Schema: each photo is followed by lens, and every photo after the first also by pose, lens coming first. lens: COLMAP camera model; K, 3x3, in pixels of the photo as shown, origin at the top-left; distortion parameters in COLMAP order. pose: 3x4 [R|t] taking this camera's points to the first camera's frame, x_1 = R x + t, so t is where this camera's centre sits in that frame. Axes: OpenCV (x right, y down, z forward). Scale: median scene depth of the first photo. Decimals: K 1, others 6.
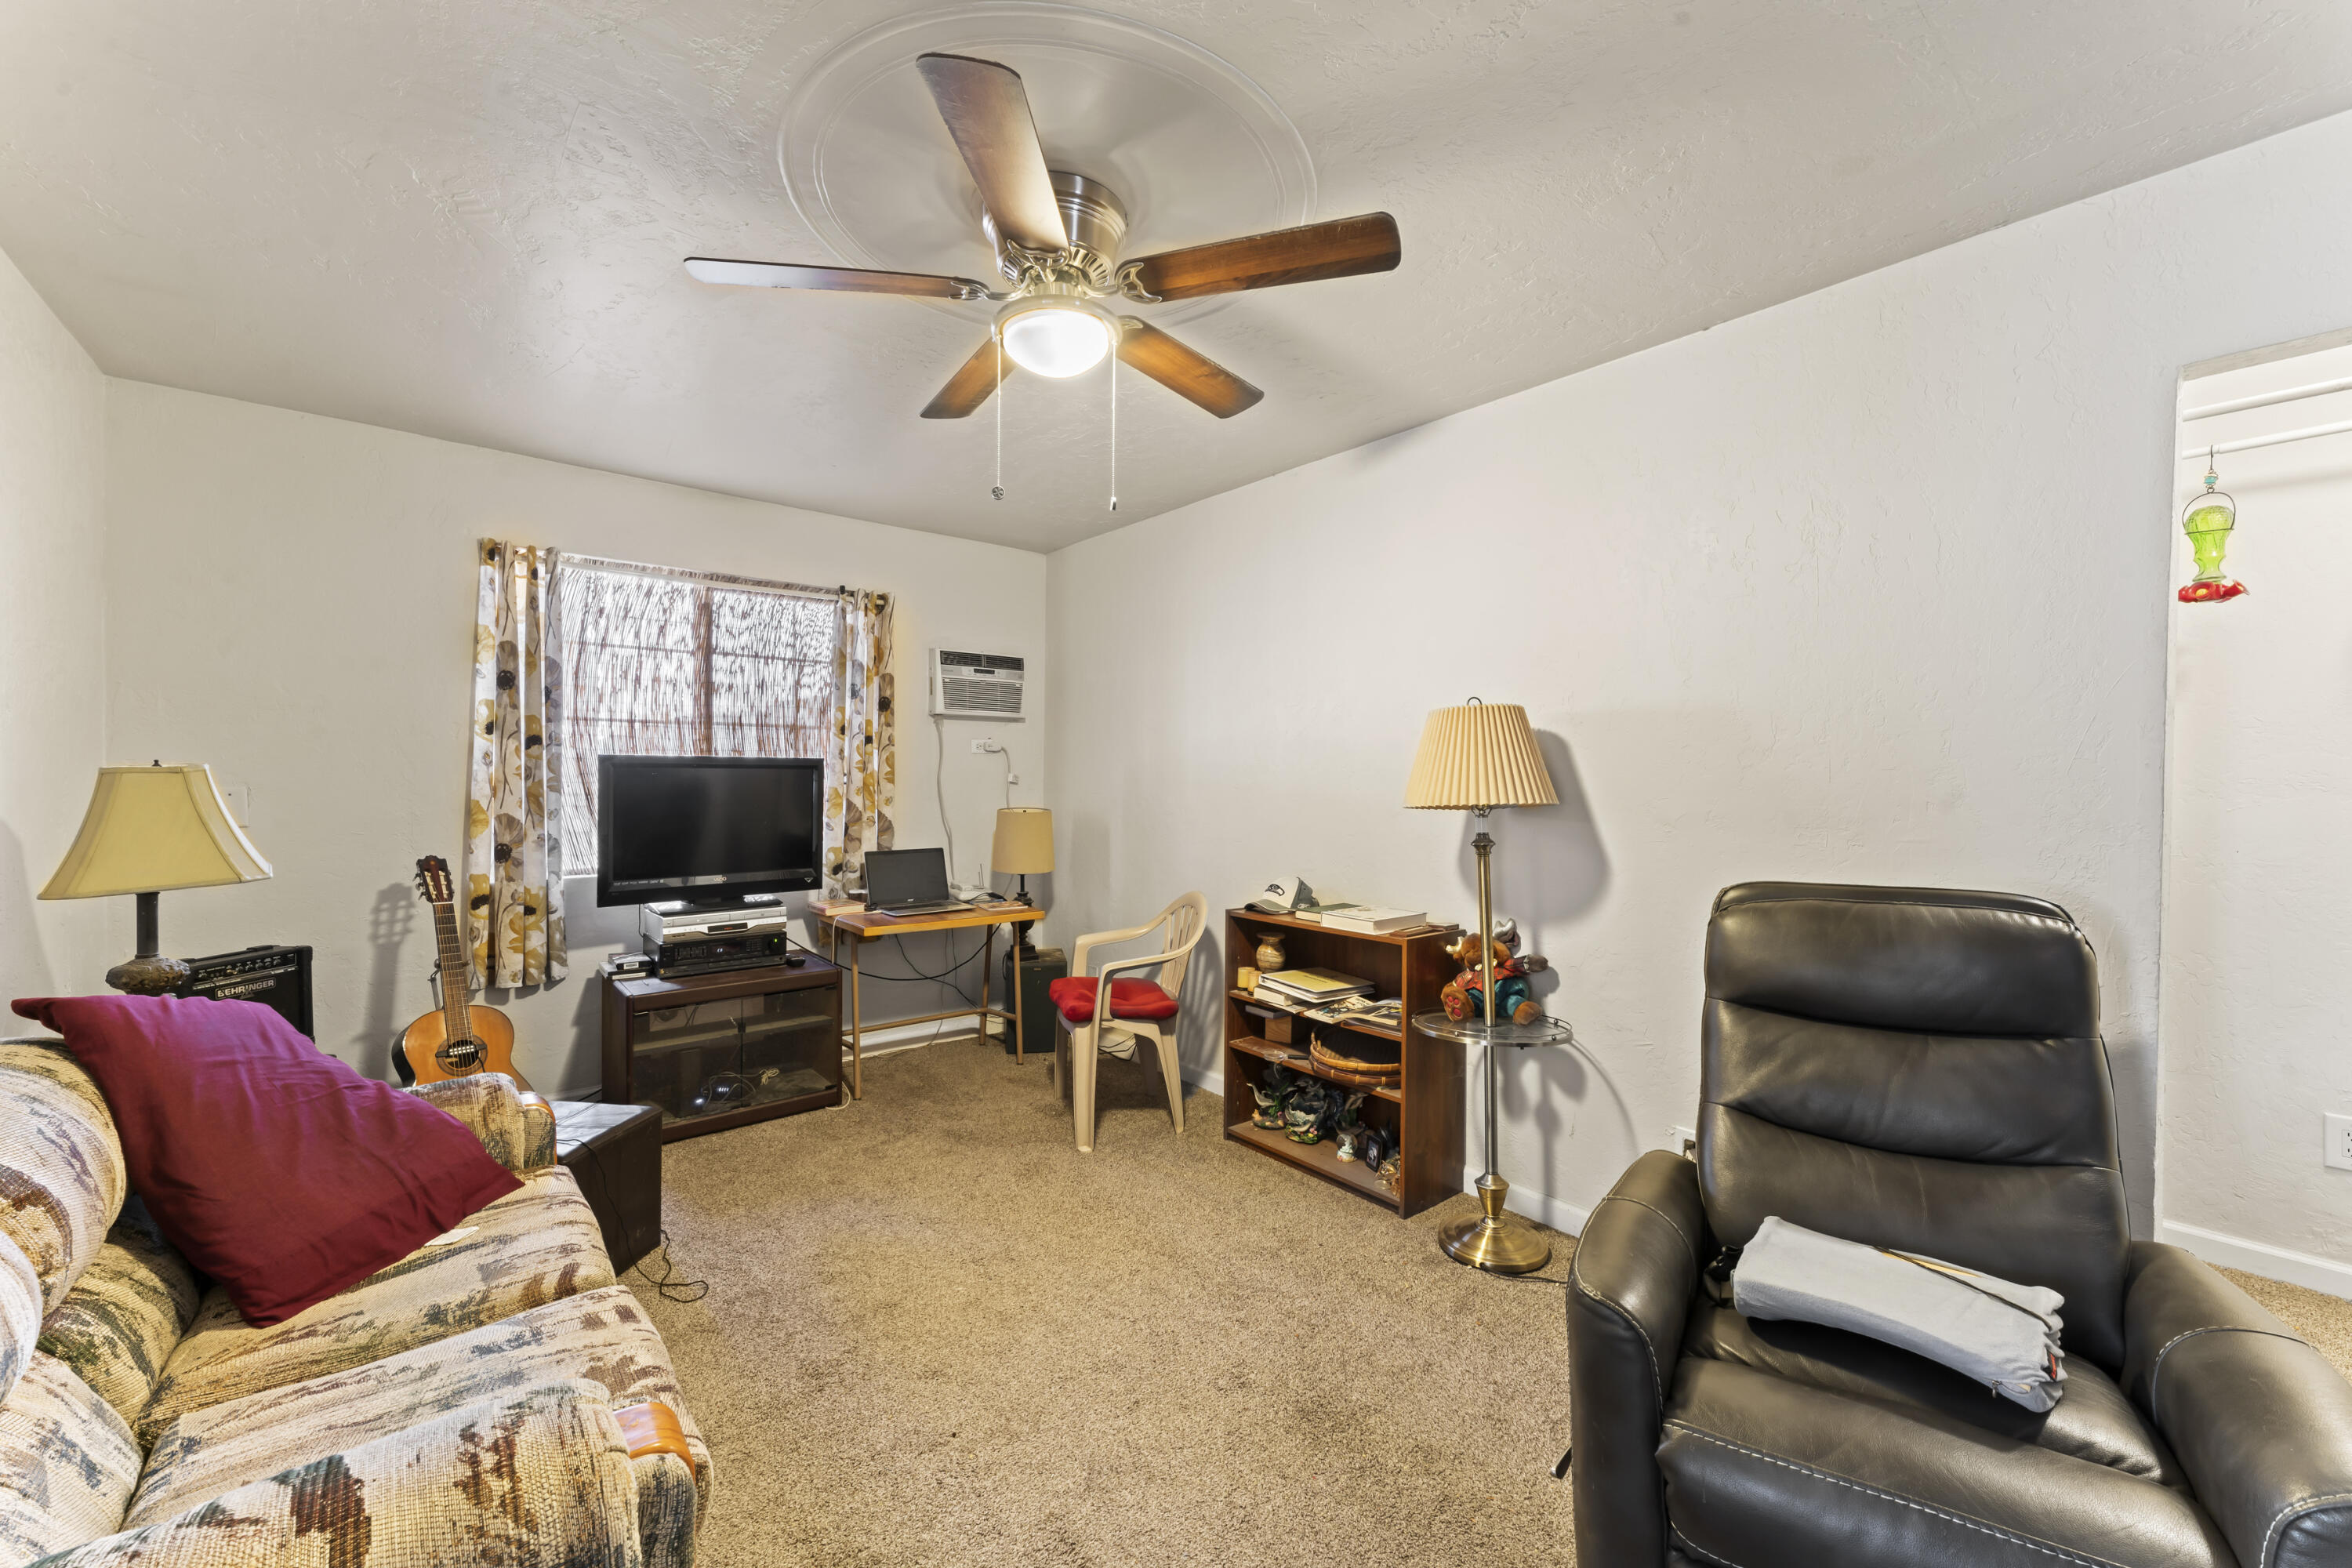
lens RADIAL K [[936.3, 0, 1175.6], [0, 936.3, 780.9], [0, 0, 1]] dist [-0.000106, 0.000156]
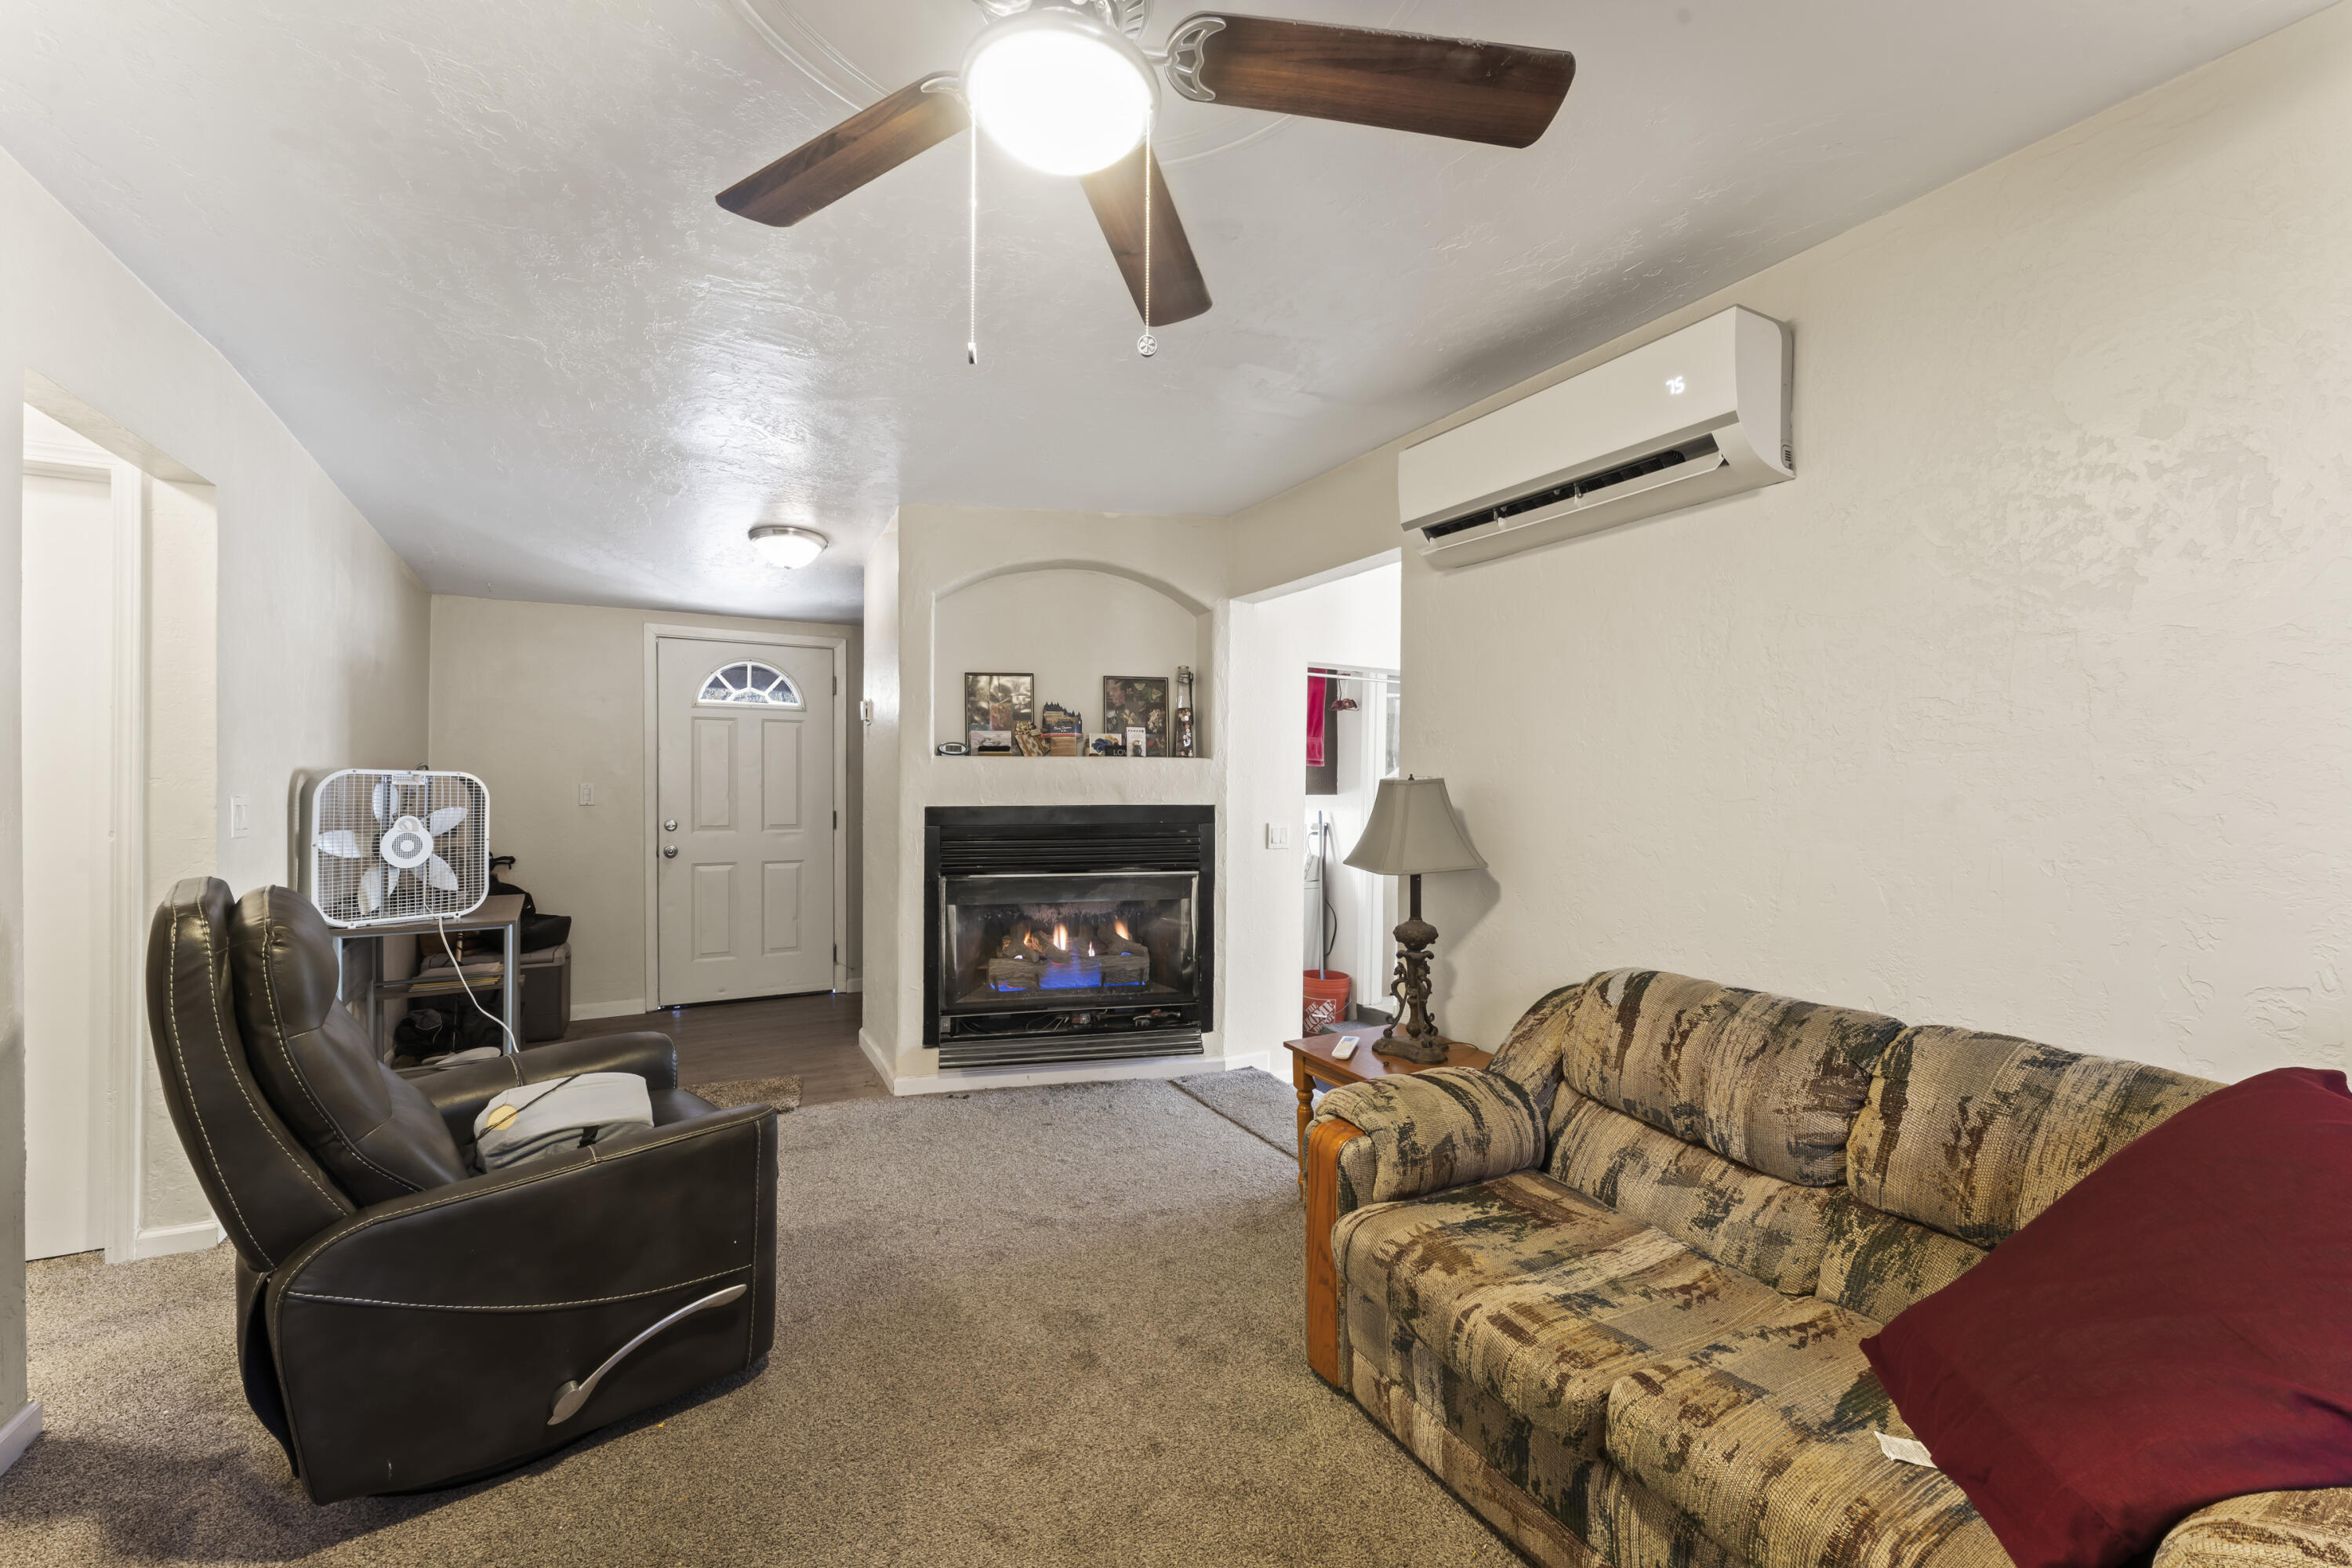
lens RADIAL K [[936.3, 0, 1174.5], [0, 936.3, 783.5], [0, 0, 1]] dist [-0.000106, 0.000156]
pose [[-0.981004, -0.015750, 0.193348, -0.447819], [-0.015589, 0.999876, 0.002354, 0.002527], [-0.193361, -0.000705, -0.981127, 2.163930]]
